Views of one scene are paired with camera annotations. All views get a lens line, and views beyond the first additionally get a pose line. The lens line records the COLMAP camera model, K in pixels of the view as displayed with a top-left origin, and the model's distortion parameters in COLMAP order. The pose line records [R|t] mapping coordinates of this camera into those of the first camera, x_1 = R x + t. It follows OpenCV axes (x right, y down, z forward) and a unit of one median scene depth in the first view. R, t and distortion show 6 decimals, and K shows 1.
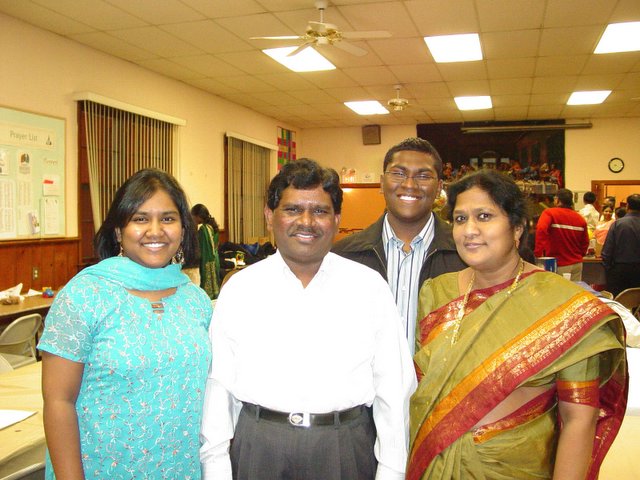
lens RADIAL K [[609.4, 0, 325.6], [0, 609.4, 237.2], [0, 0, 1]] dist [-0.055828, 0.000000]
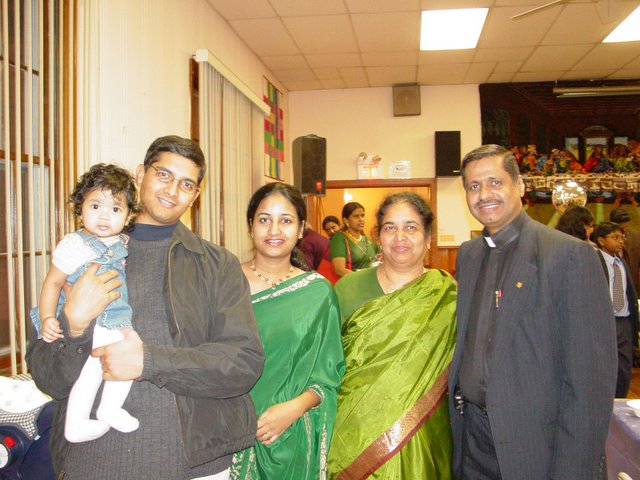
lens RADIAL K [[609.4, 0, 316.7], [0, 609.4, 237.0], [0, 0, 1]] dist [-0.055828, 0.000000]
pose [[0.989246, -0.015855, 0.145397, -0.111811], [0.018867, 0.999635, -0.019358, -0.020479], [-0.145037, 0.021893, 0.989184, 0.431403]]
